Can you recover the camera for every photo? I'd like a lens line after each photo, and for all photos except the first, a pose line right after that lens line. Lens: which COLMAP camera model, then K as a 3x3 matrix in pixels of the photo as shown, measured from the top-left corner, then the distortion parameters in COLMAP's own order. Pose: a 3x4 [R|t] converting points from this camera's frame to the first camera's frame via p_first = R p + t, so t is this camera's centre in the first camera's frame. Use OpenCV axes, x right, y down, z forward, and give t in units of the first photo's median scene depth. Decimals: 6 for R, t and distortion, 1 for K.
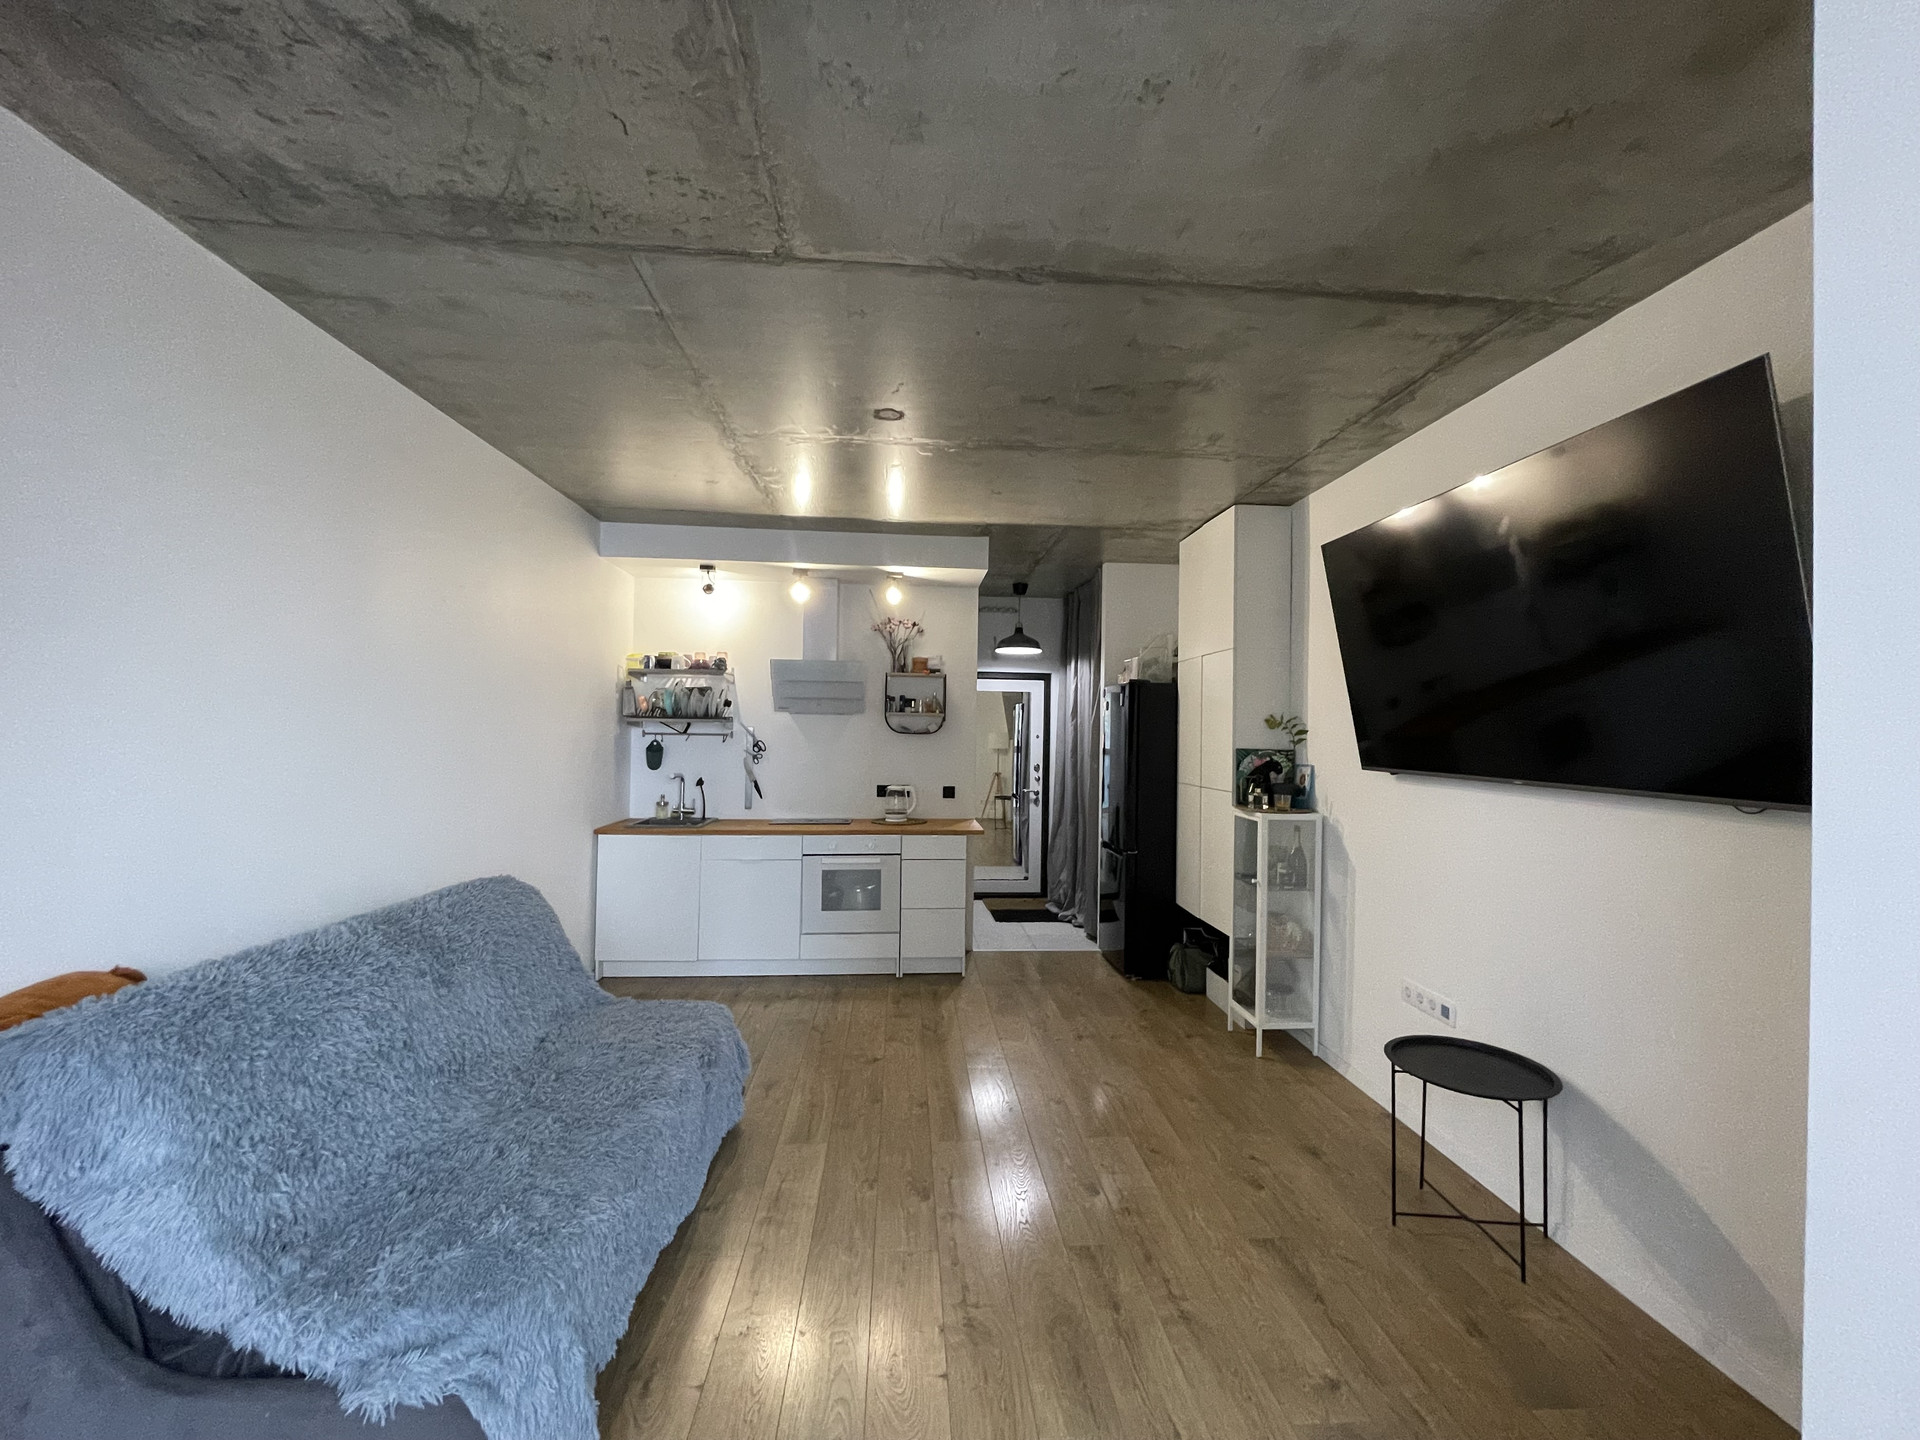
lens RADIAL K [[768.4, 0, 950.8], [0, 768.4, 723.7], [0, 0, 1]] dist [-0.011987, 0.005499]
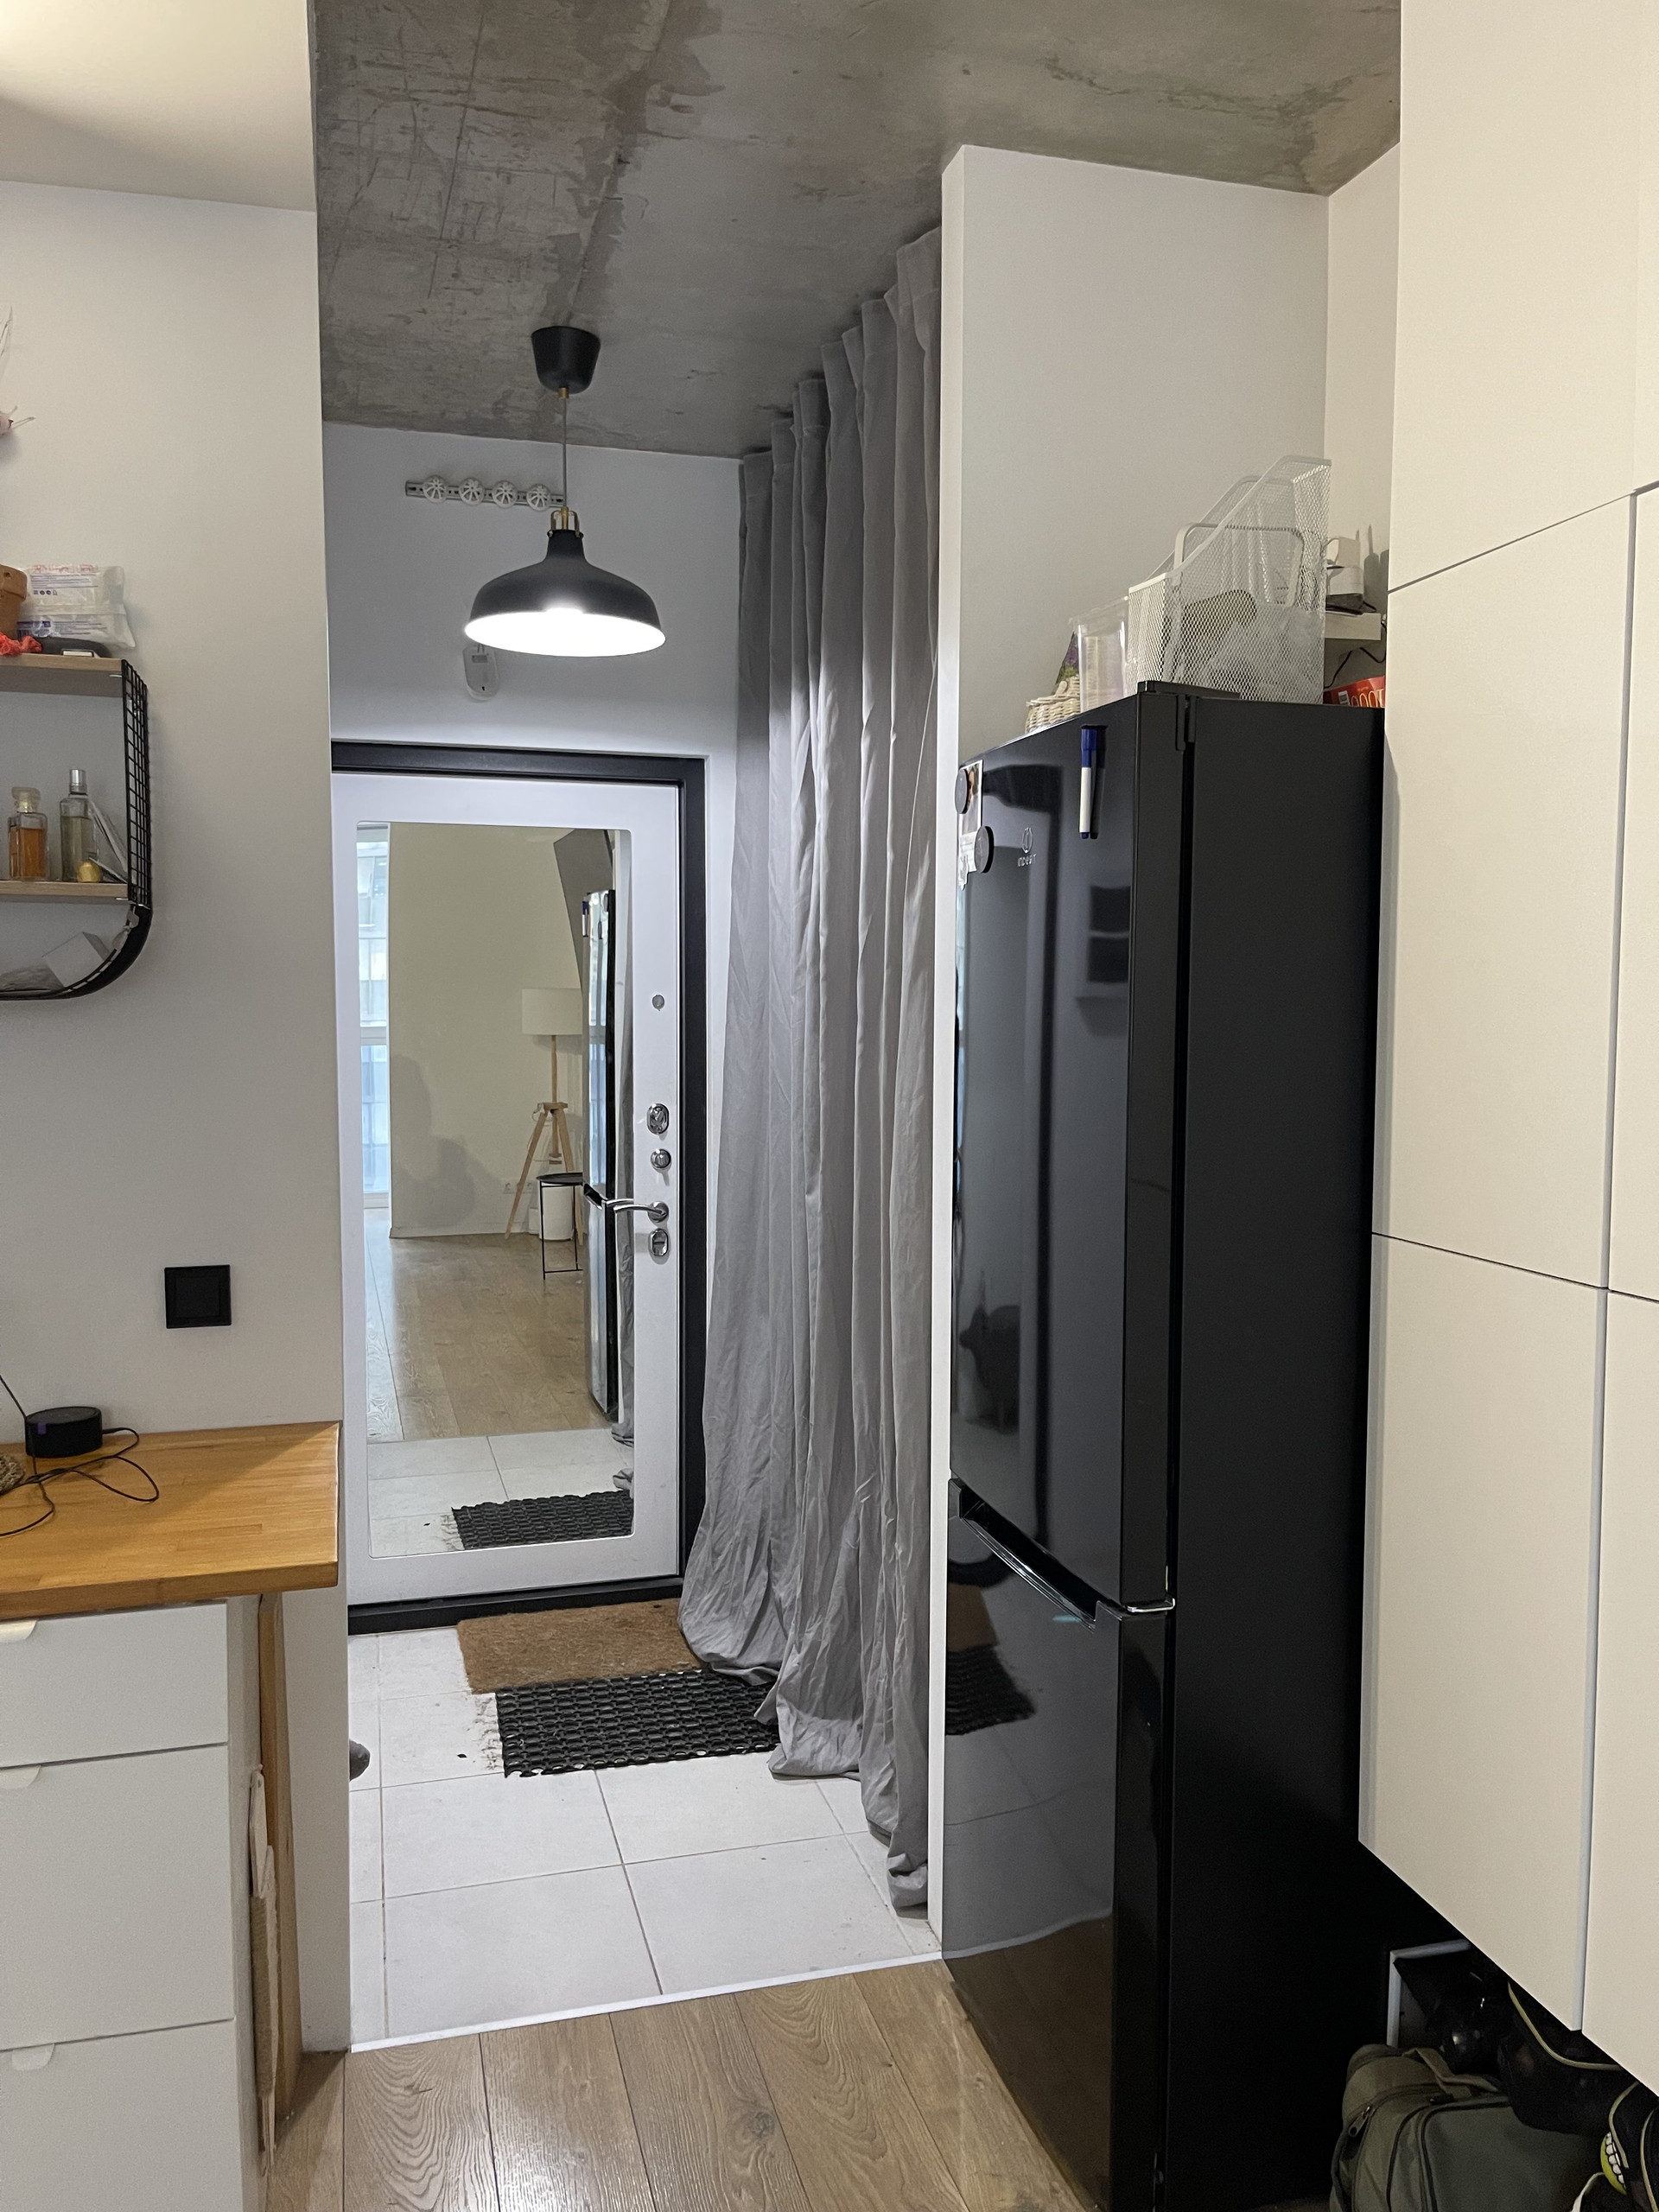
lens RADIAL K [[1701.5, 0, 829.5], [0, 1701.5, 1106.0], [0, 0, 1]] dist [0.211262, 0.001126]
pose [[0.978807, -0.027544, 0.202923, 0.051395], [0.011271, 0.996657, 0.080917, 0.005484], [-0.204474, -0.076915, 0.975846, 0.419555]]
